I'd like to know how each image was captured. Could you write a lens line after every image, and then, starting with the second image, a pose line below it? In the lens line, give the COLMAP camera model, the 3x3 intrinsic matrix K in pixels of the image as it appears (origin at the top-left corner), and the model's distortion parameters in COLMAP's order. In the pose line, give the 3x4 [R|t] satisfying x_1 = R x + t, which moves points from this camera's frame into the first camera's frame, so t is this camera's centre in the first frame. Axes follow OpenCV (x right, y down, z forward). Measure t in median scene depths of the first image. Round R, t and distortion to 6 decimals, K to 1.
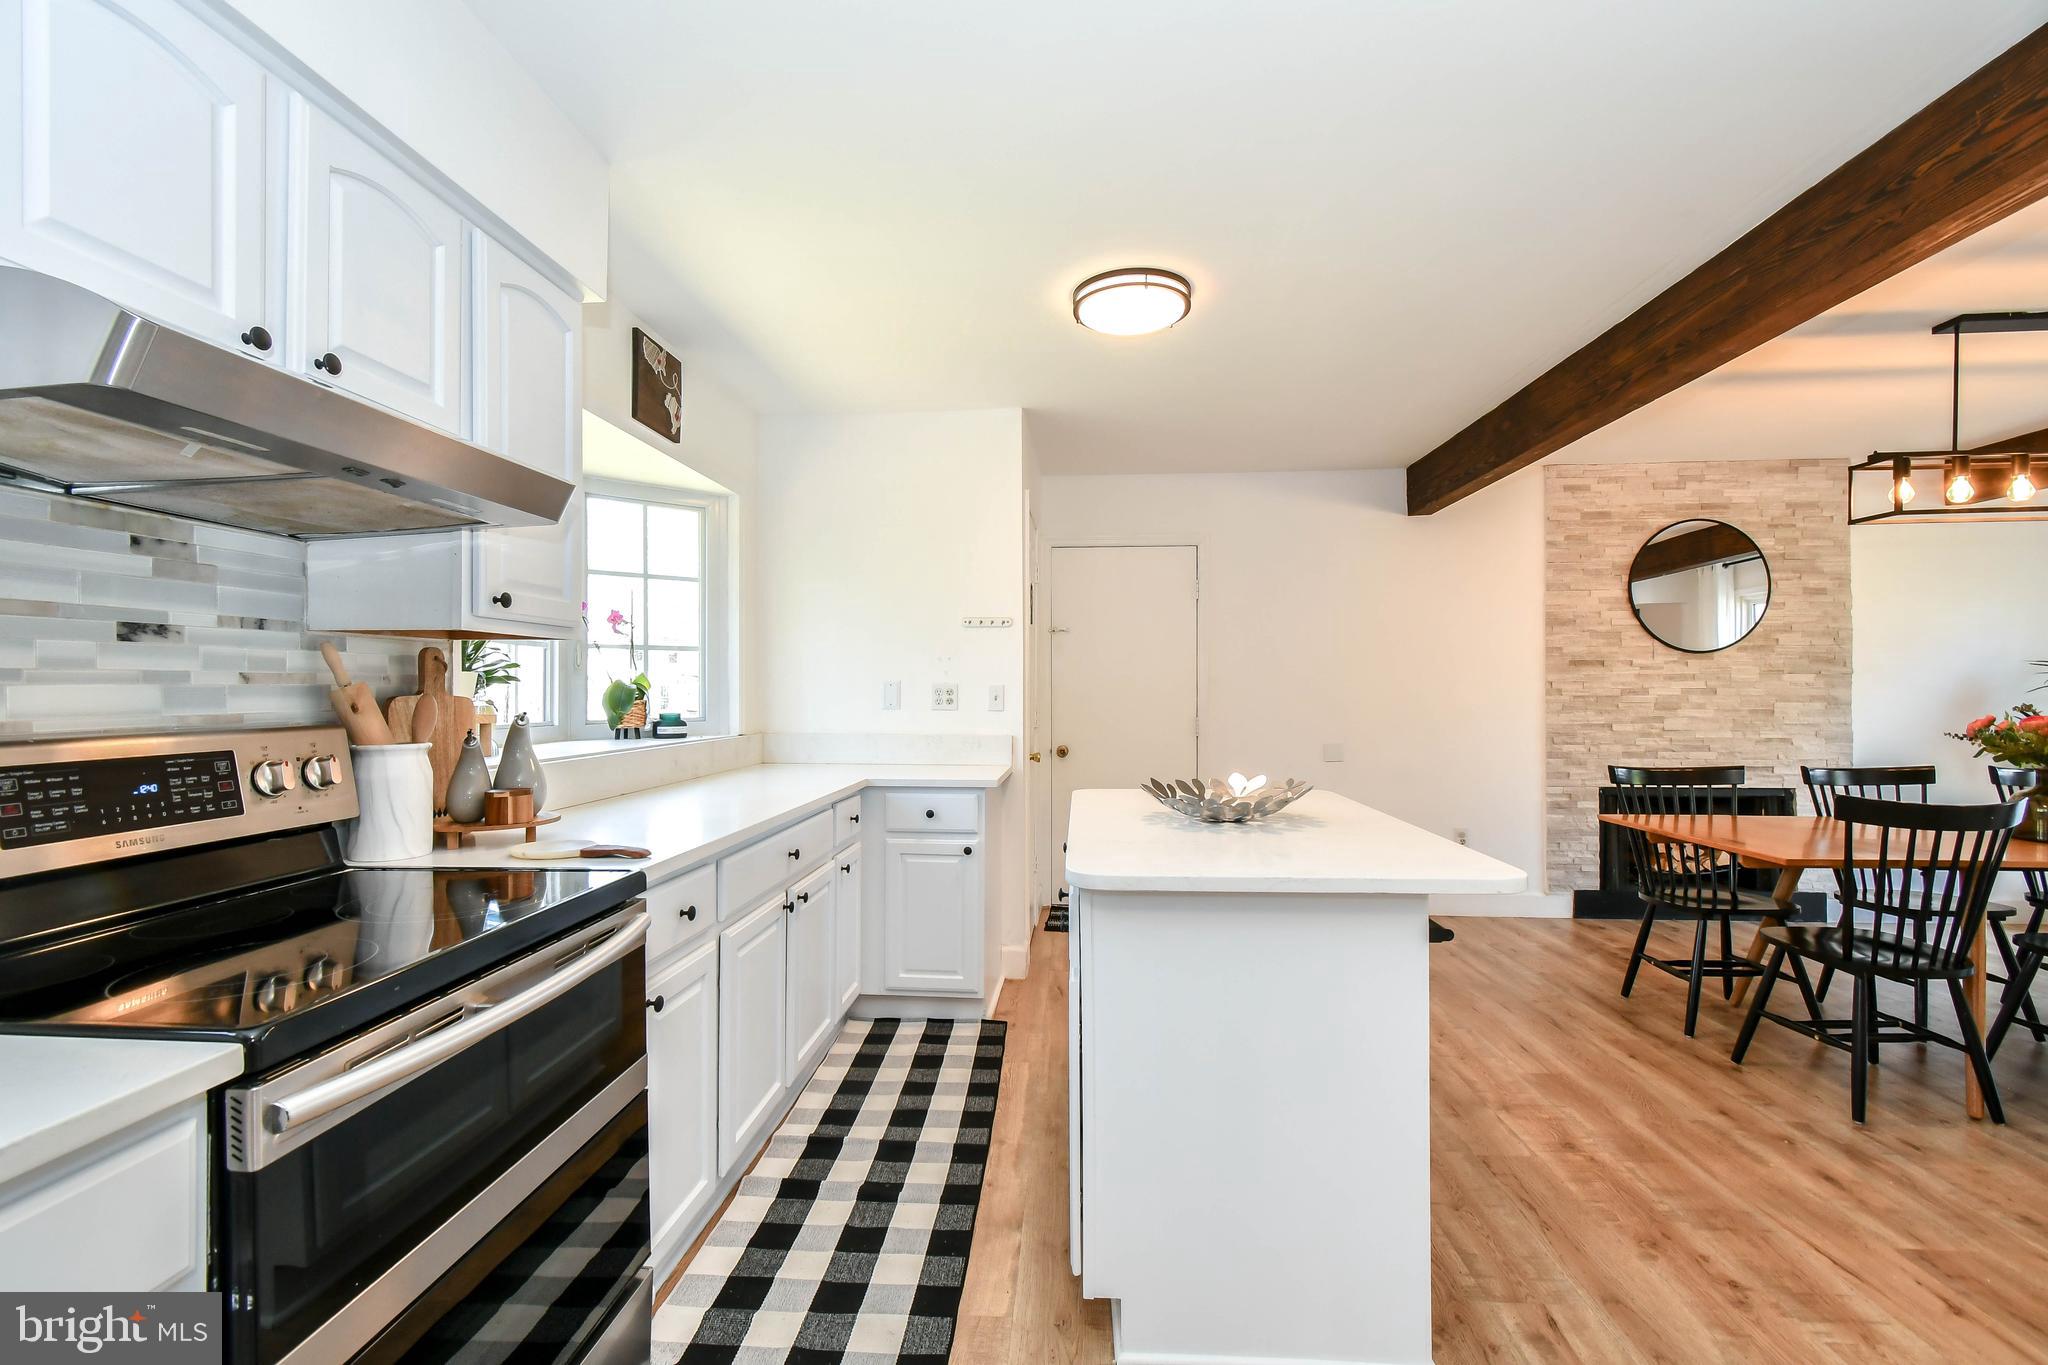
lens RADIAL K [[899.3, 0, 1021.9], [0, 899.3, 689.8], [0, 0, 1]] dist [0.003133, -0.000108]
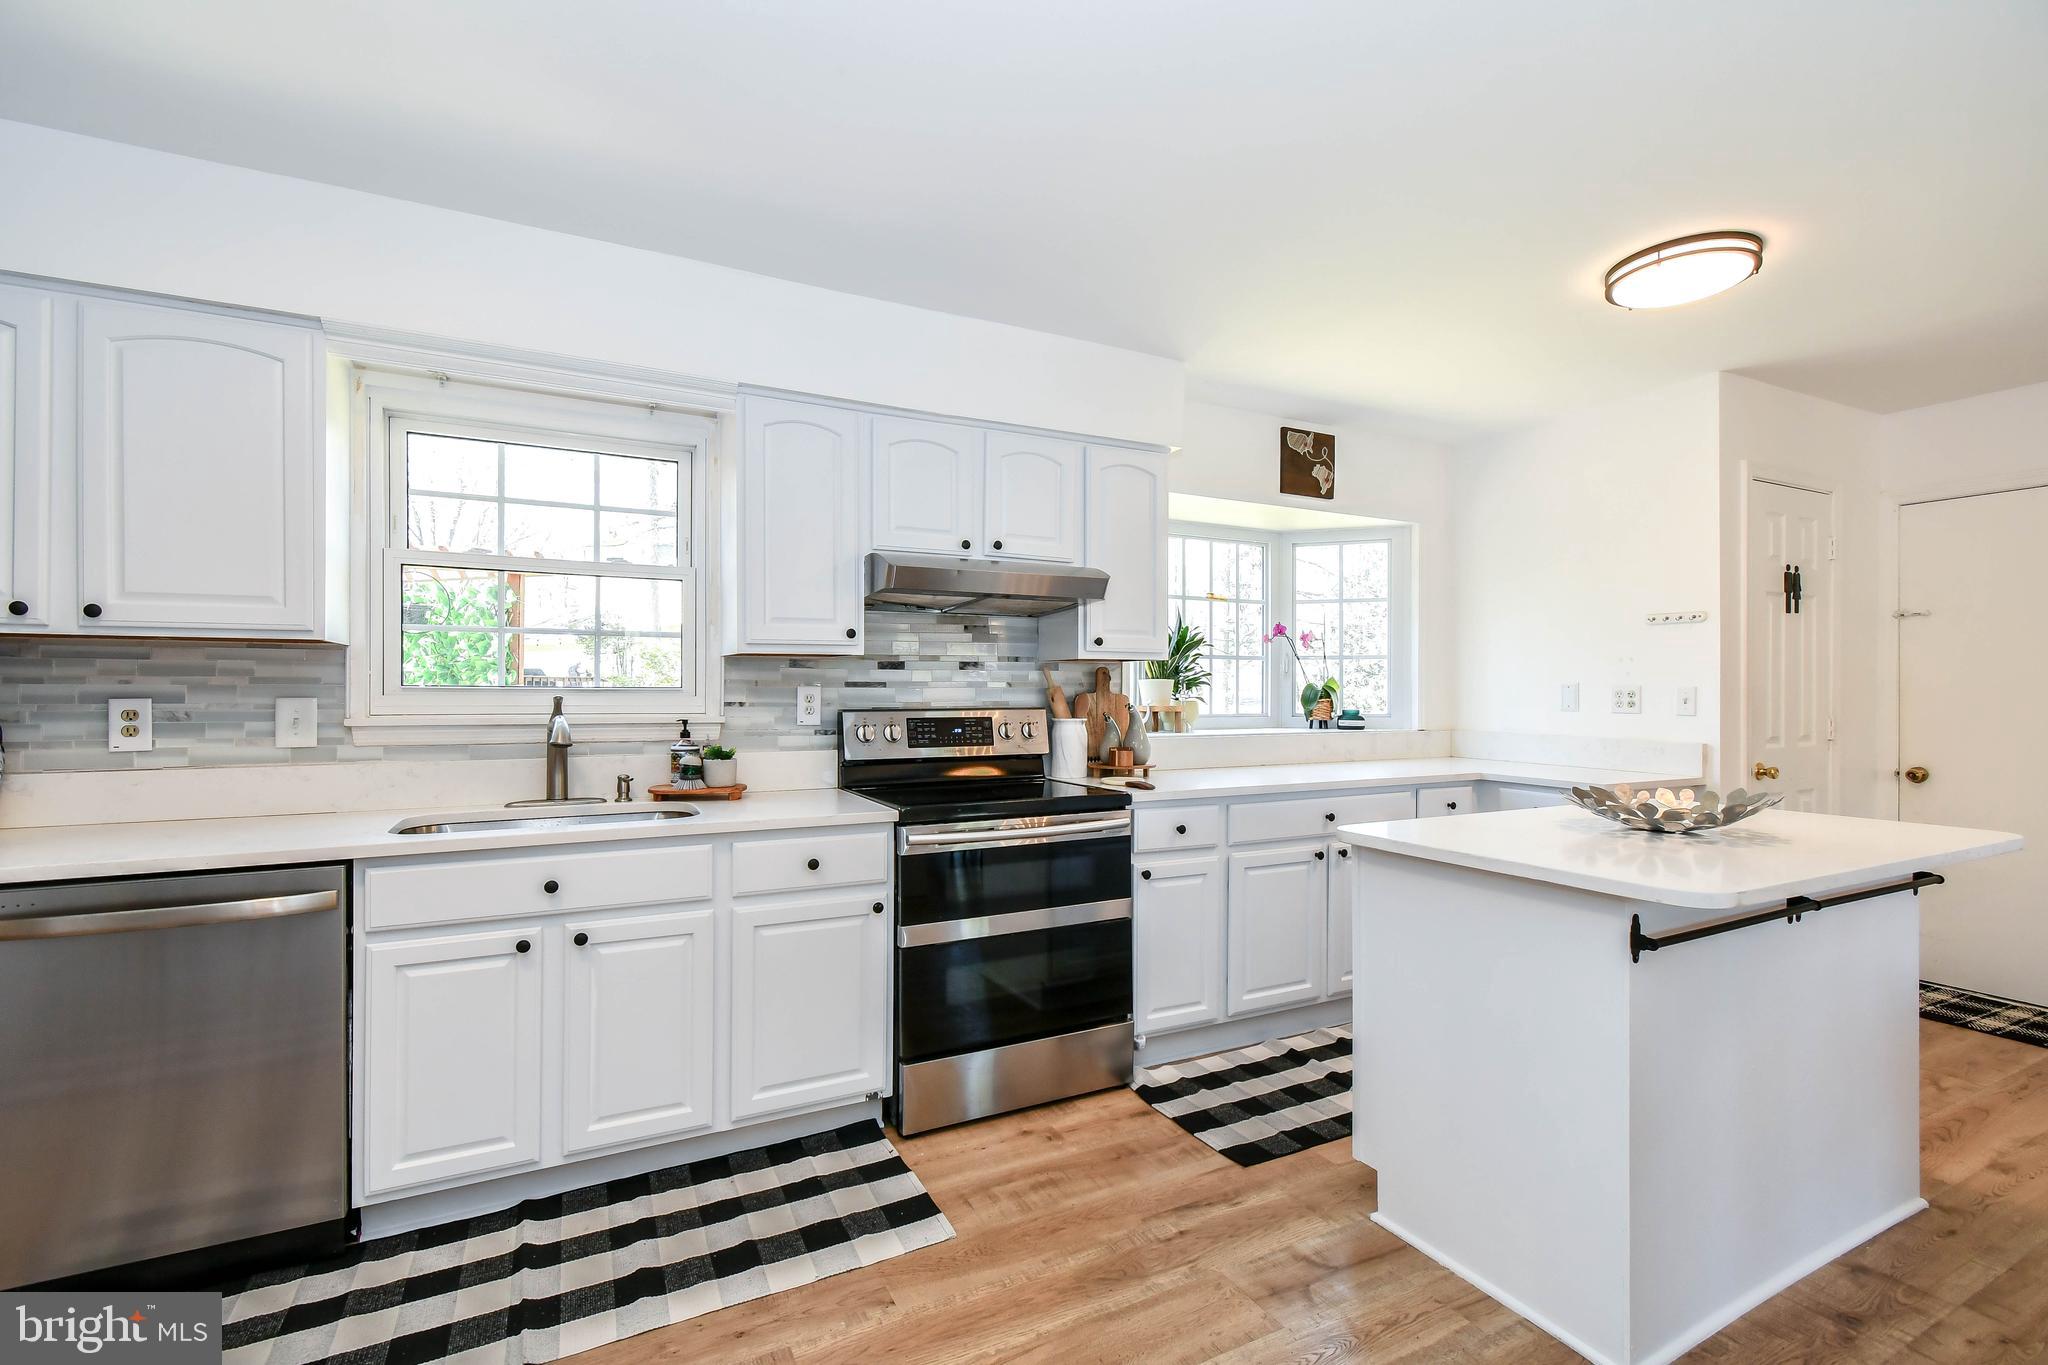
lens RADIAL K [[899.3, 0, 1021.9], [0, 899.3, 689.8], [0, 0, 1]] dist [0.003133, -0.000108]
pose [[0.519024, 0.002647, -0.854755, 0.521073], [-0.003277, 0.999994, 0.001107, -0.001713], [0.854753, 0.002227, 0.519030, -0.049104]]
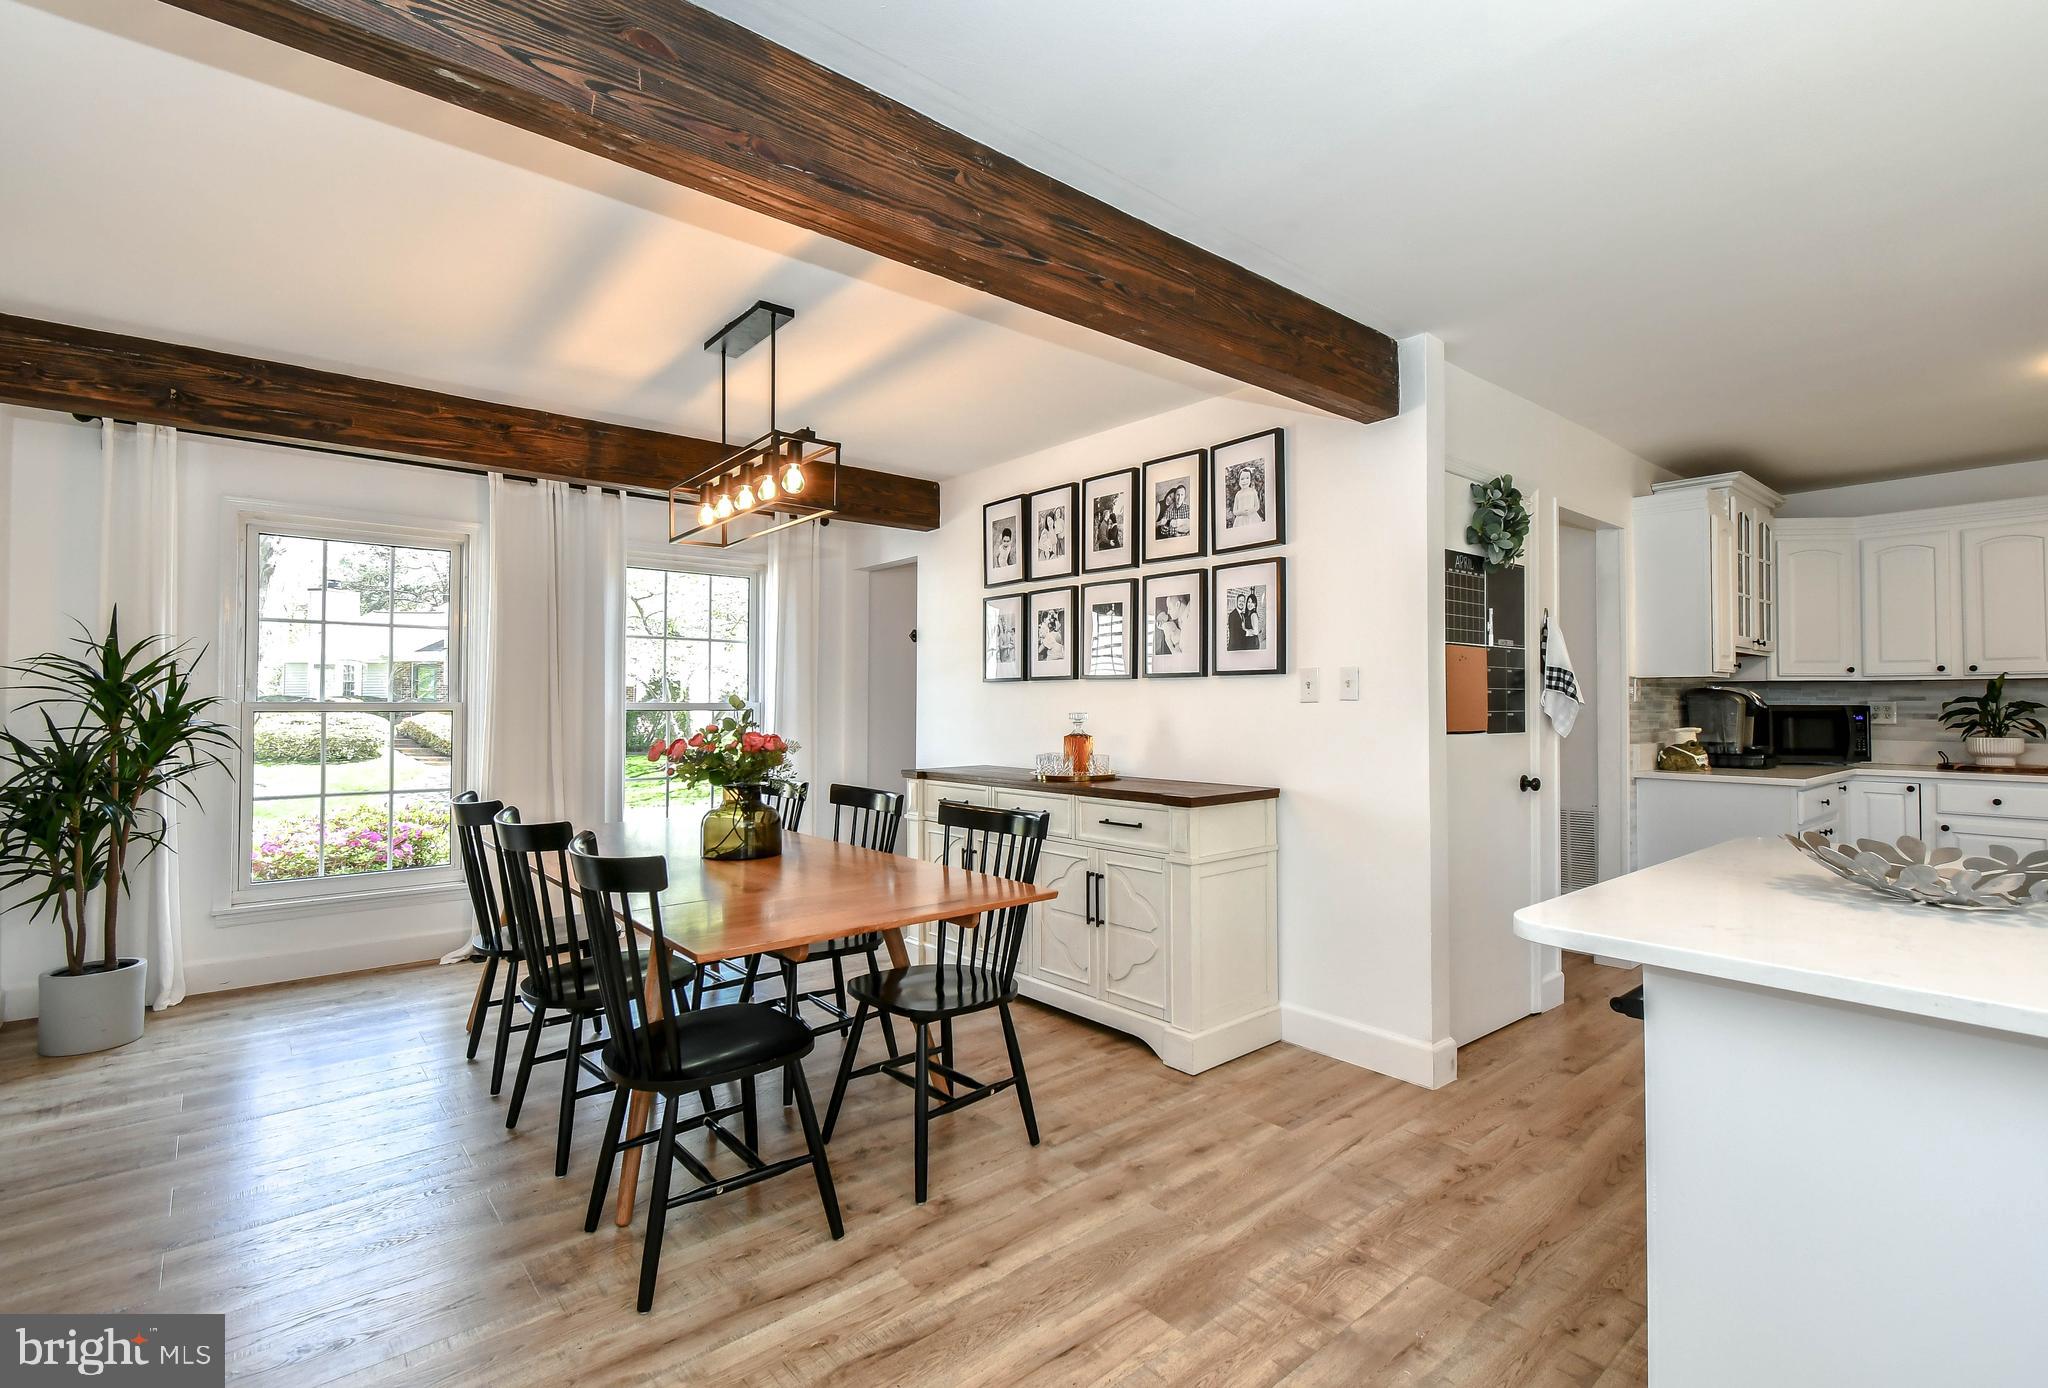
lens RADIAL K [[942.5, 0, 1058.1], [0, 942.5, 688.3], [0, 0, 1]] dist [0.011284, -0.005983]
pose [[-0.708784, 0.014131, 0.705285, 0.150012], [0.000787, 0.999815, -0.019241, 0.000761], [-0.705426, -0.013082, -0.708663, 1.481713]]
